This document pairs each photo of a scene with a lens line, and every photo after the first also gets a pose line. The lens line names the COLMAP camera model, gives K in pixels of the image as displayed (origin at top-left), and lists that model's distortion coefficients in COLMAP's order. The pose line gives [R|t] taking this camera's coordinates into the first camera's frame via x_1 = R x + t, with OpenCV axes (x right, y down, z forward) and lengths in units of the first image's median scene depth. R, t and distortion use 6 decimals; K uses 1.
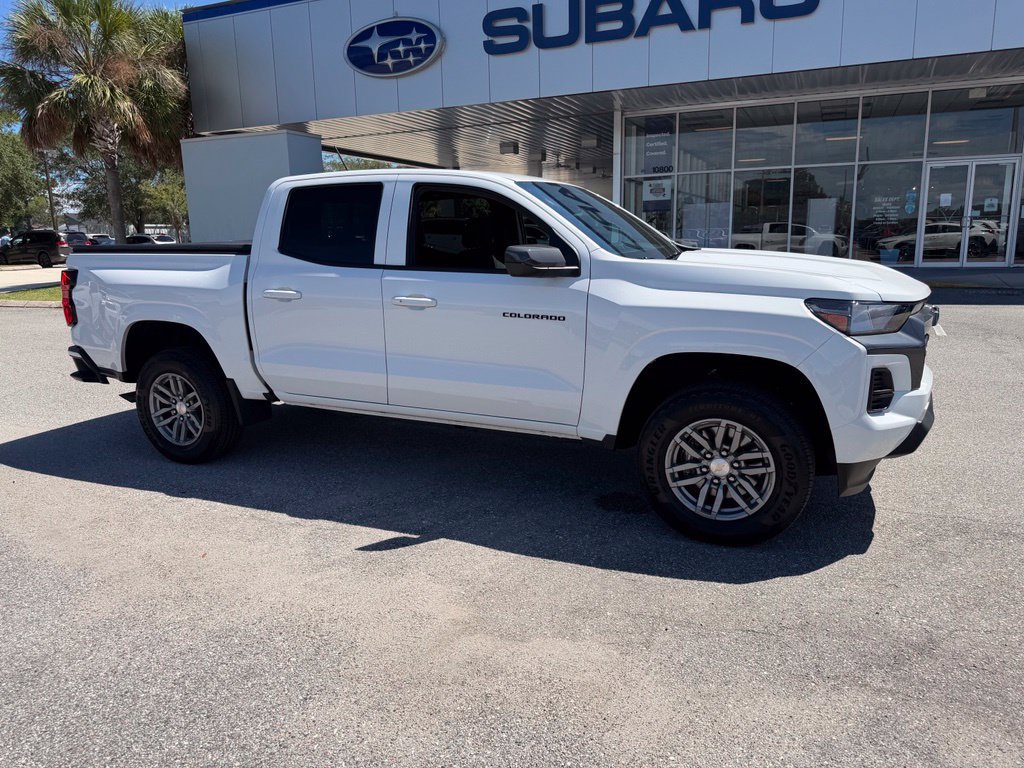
lens RADIAL K [[726.1, 0, 529.0], [0, 726.1, 382.9], [0, 0, 1]] dist [0.042141, -0.060584]
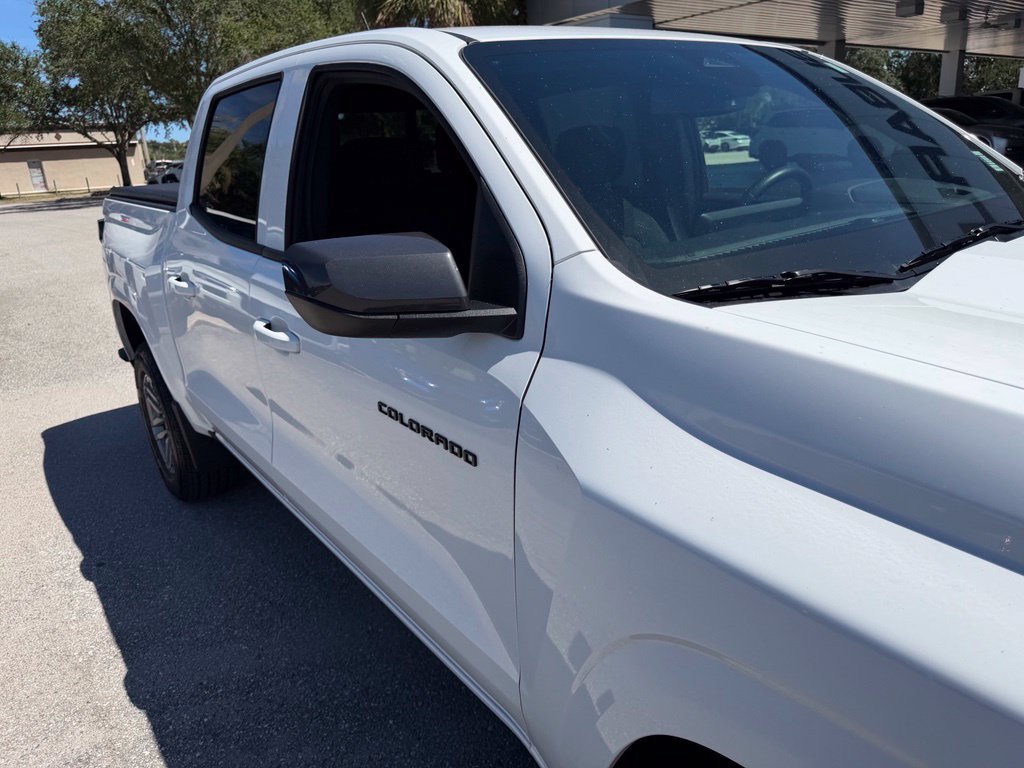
lens RADIAL K [[744.3, 0, 526.2], [0, 744.3, 382.0], [0, 0, 1]] dist [0.000544, -0.000598]
pose [[0.872828, 0.123244, -0.472210, 0.185301], [-0.062845, 0.987916, 0.141679, -0.142355], [0.483965, -0.093985, 0.870026, 0.585050]]
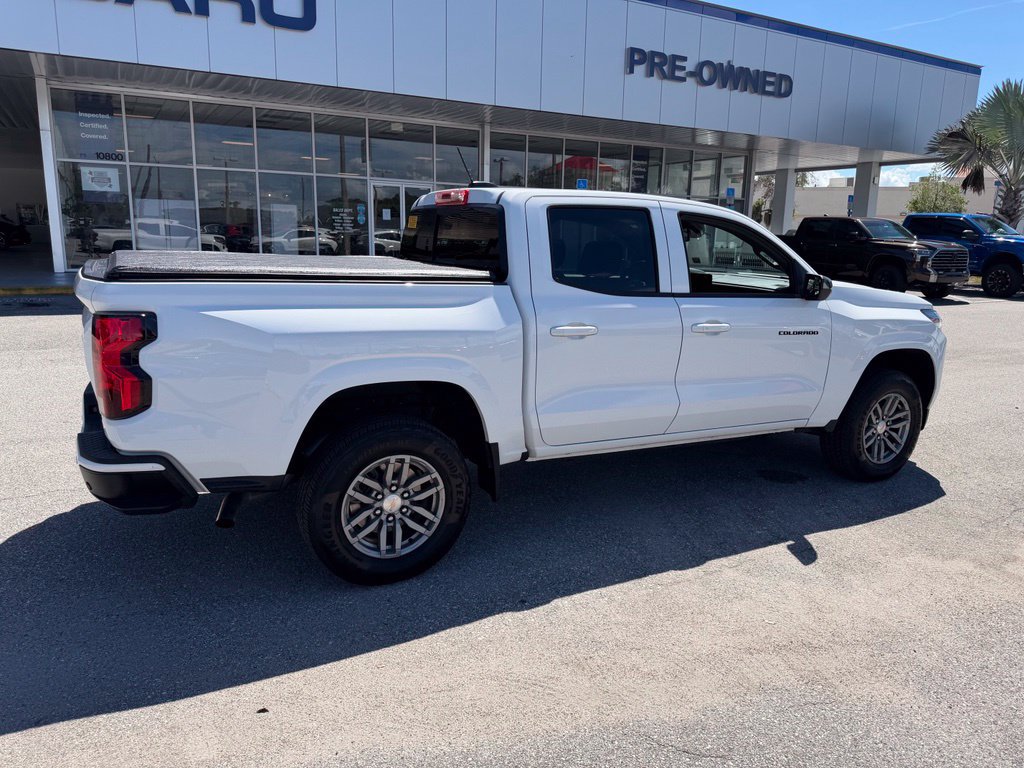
lens RADIAL K [[717.8, 0, 515.4], [0, 717.8, 370.1], [0, 0, 1]] dist [0.052629, -0.066945]
pose [[0.611825, -0.112042, 0.783018, -1.010458], [0.120940, 0.991528, 0.047379, -0.119239], [-0.781693, 0.065711, 0.620192, 0.520289]]
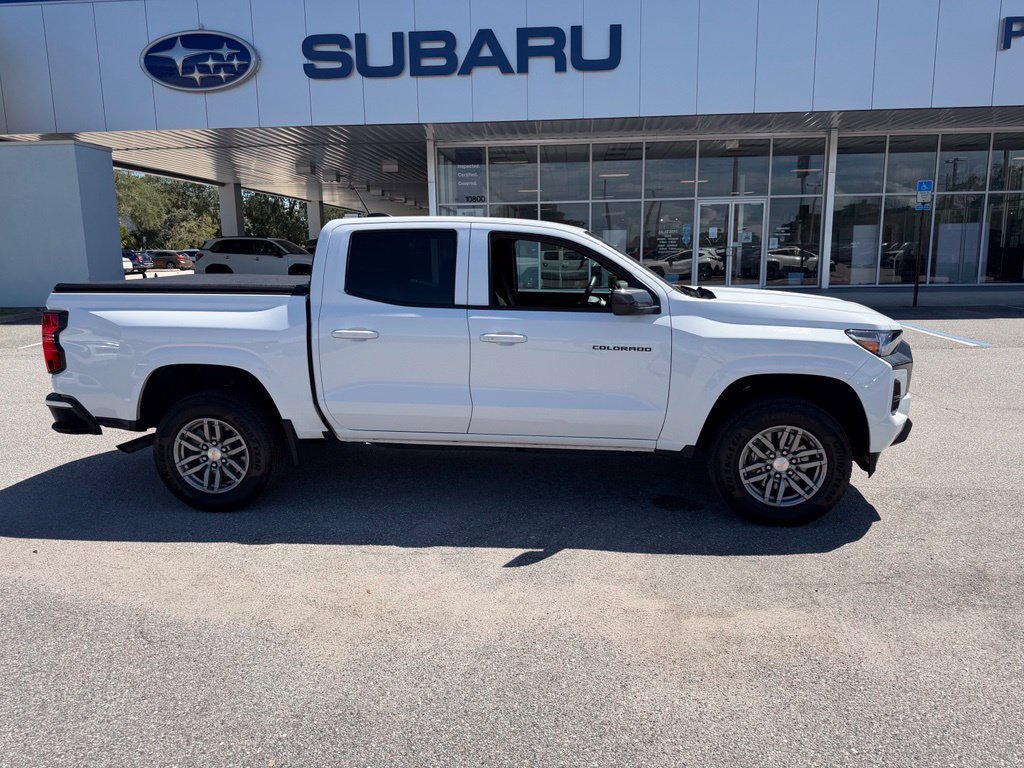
lens RADIAL K [[717.5, 0, 528.3], [0, 717.5, 384.4], [0, 0, 1]] dist [0.051878, -0.074452]
pose [[0.946119, -0.048806, 0.320121, -0.420886], [0.055967, 0.998345, -0.013201, -0.022779], [-0.318947, 0.030406, 0.947285, -0.033124]]
